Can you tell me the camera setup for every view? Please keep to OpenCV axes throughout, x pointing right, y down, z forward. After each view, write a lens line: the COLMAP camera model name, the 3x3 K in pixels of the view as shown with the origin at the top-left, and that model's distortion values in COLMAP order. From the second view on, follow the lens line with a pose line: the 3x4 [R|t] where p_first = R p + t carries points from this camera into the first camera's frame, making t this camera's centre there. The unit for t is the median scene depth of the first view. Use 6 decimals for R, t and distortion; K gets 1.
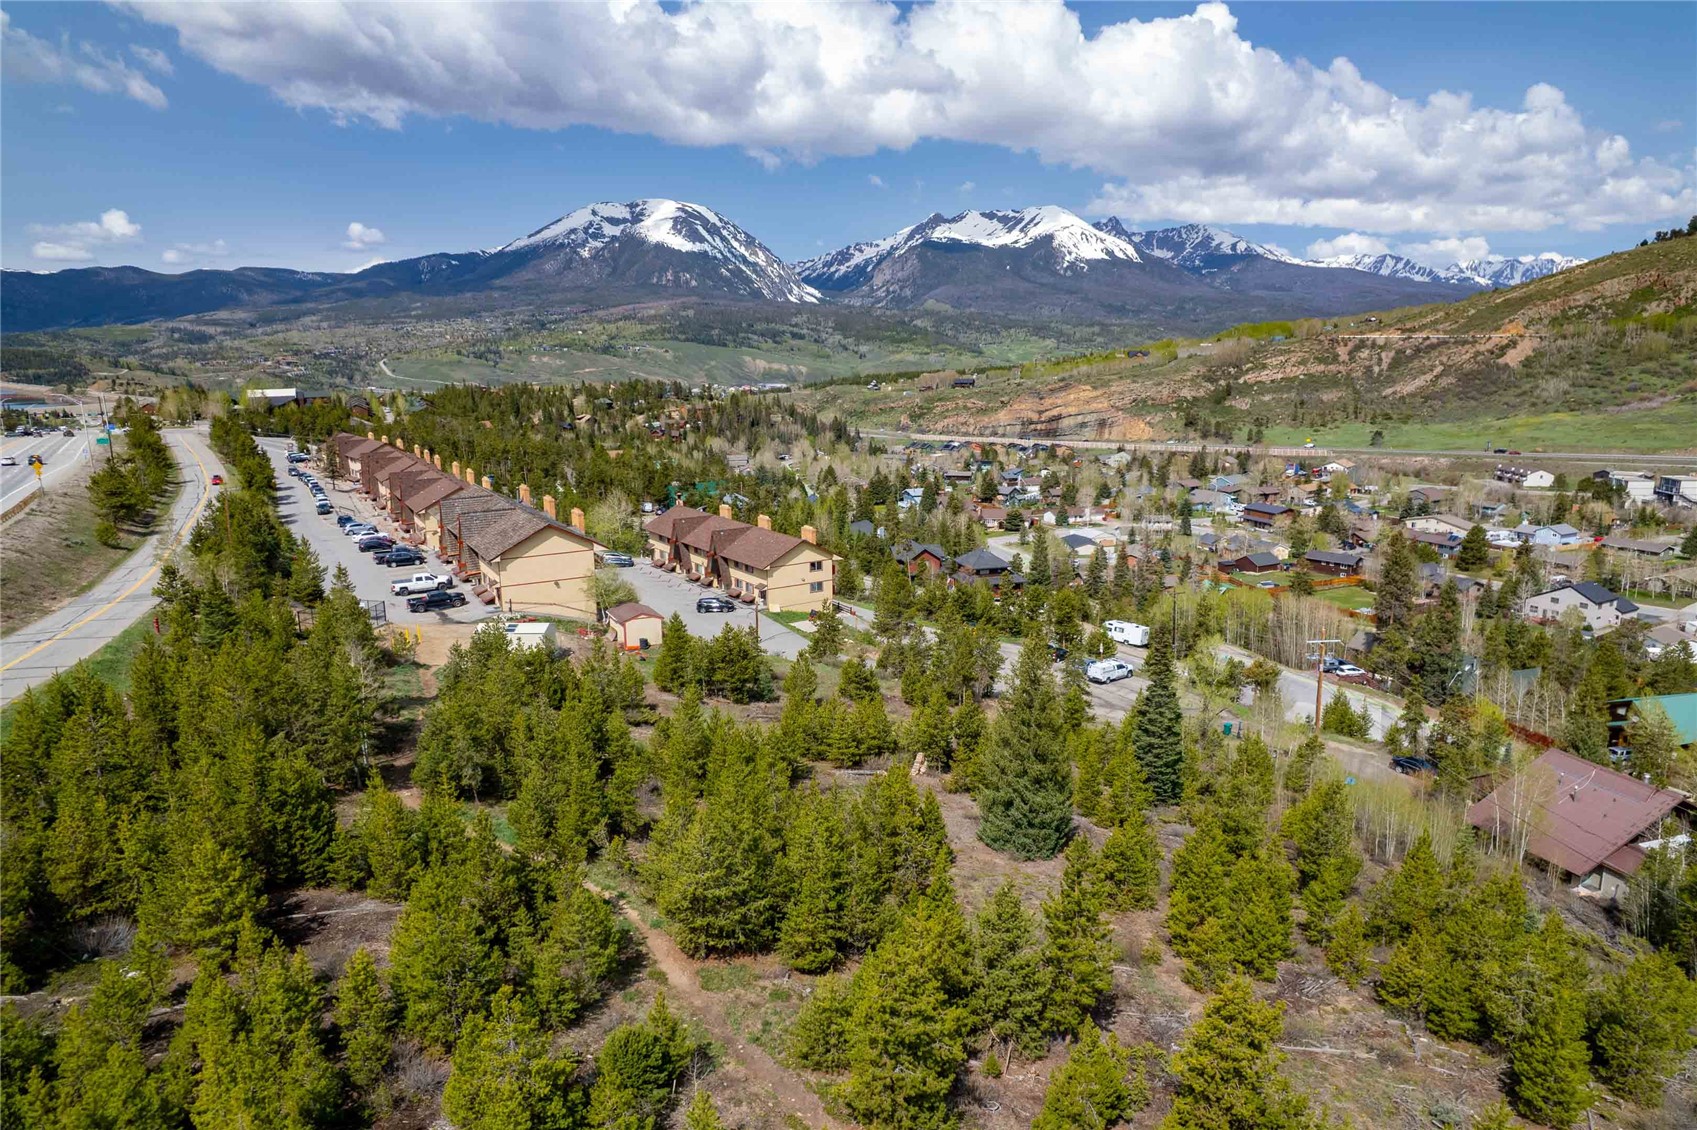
lens RADIAL K [[1070.0, 0, 848.5], [0, 1070.0, 565.0], [0, 0, 1]] dist [-0.035674, 0.000999]
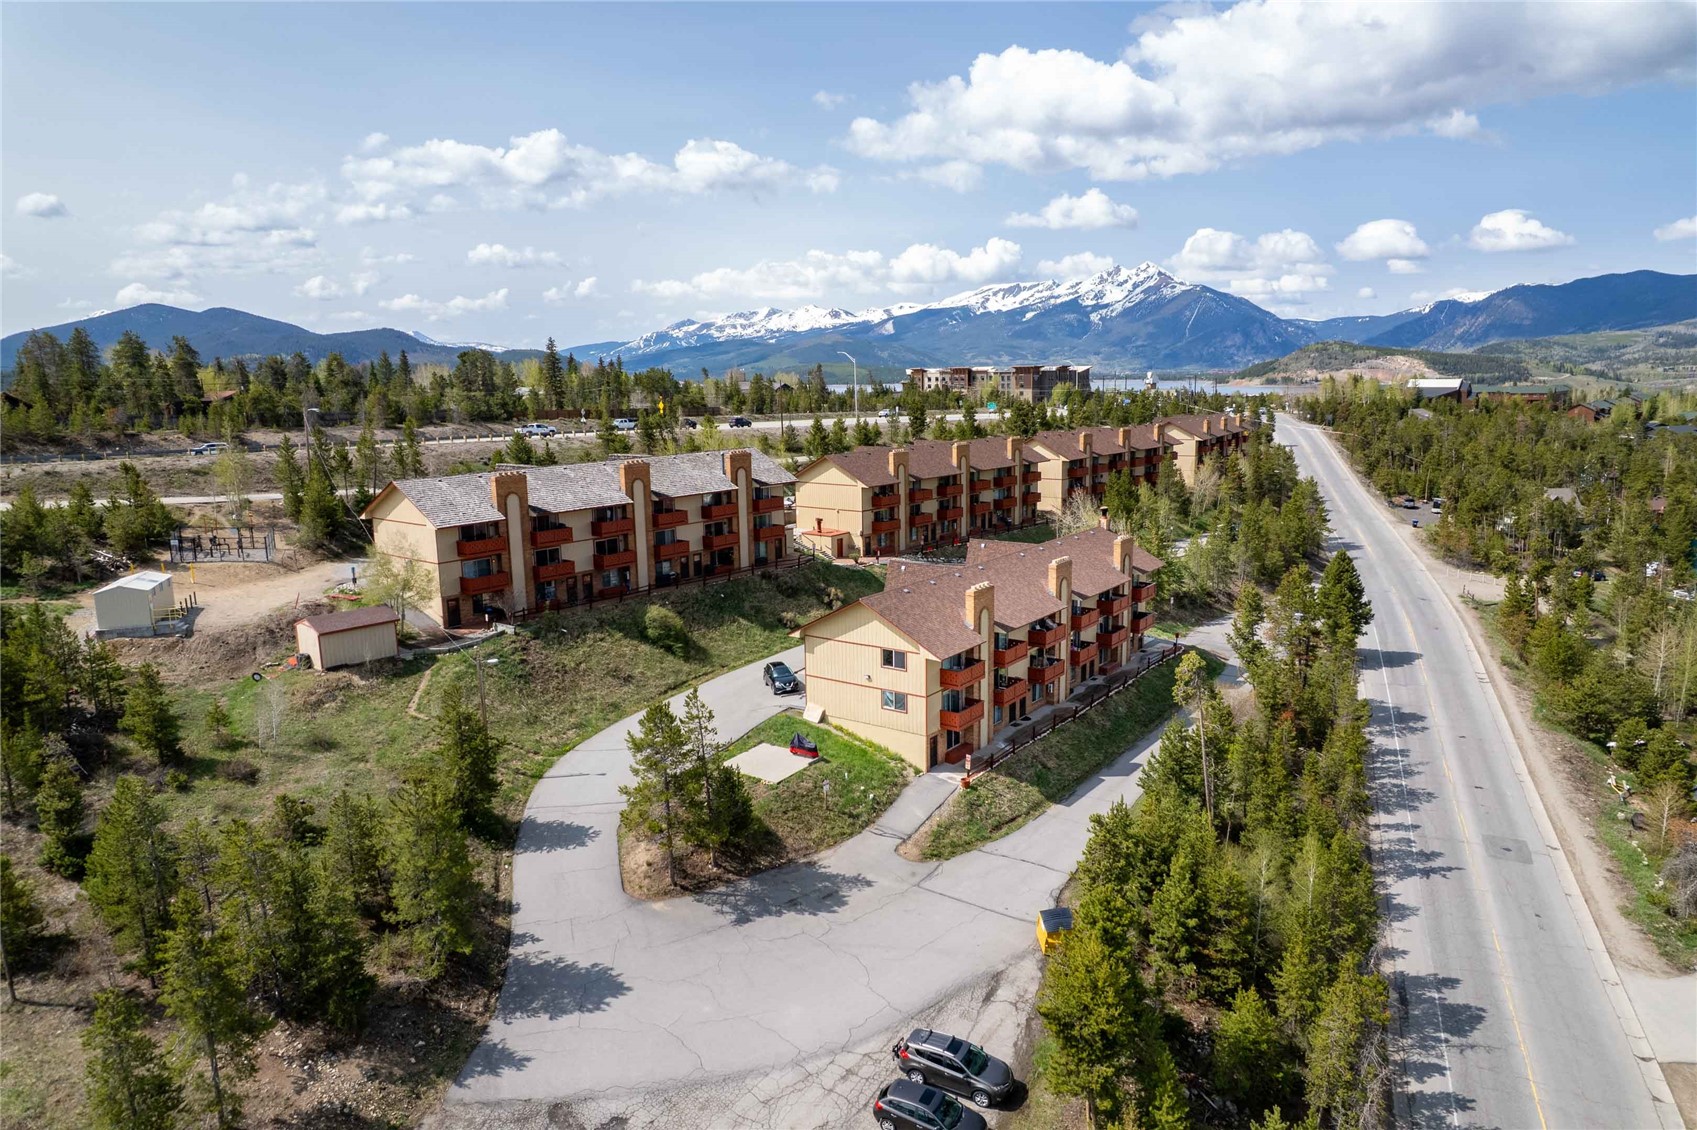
lens RADIAL K [[1070.0, 0, 848.5], [0, 1070.0, 565.0], [0, 0, 1]] dist [-0.035674, 0.000999]
pose [[0.316353, 0.154462, -0.935982, 0.070091], [-0.160646, 0.981128, 0.107616, -0.015319], [0.934940, 0.116318, 0.335196, 0.136206]]
